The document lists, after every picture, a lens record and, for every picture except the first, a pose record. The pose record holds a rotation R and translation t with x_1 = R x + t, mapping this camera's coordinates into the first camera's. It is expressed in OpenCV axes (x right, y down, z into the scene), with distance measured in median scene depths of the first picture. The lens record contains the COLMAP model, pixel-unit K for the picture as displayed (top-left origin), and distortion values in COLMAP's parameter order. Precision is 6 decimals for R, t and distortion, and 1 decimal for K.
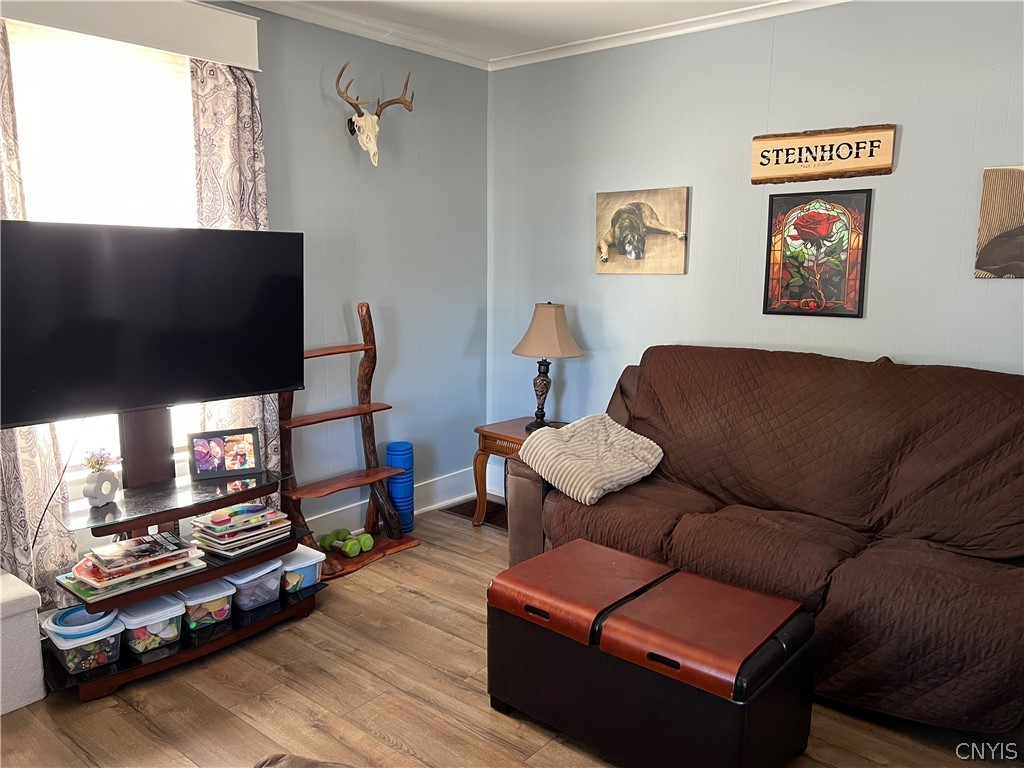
lens RADIAL K [[771.8, 0, 504.8], [0, 771.8, 378.8], [0, 0, 1]] dist [0.057173, -0.070219]
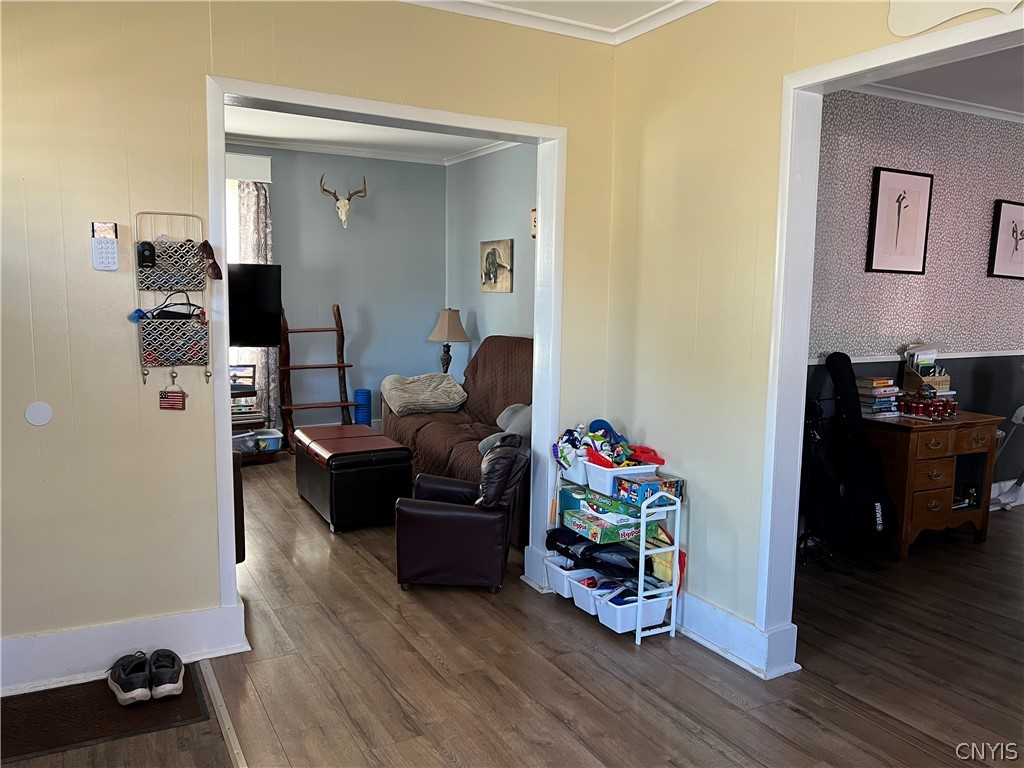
lens RADIAL K [[814.2, 0, 559.1], [0, 814.2, 376.9], [0, 0, 1]] dist [0.014421, -0.015347]
pose [[0.940562, 0.056717, -0.334854, 1.004203], [-0.071377, 0.996948, -0.031627, 0.096601], [0.332038, 0.053649, 0.941739, -0.617513]]
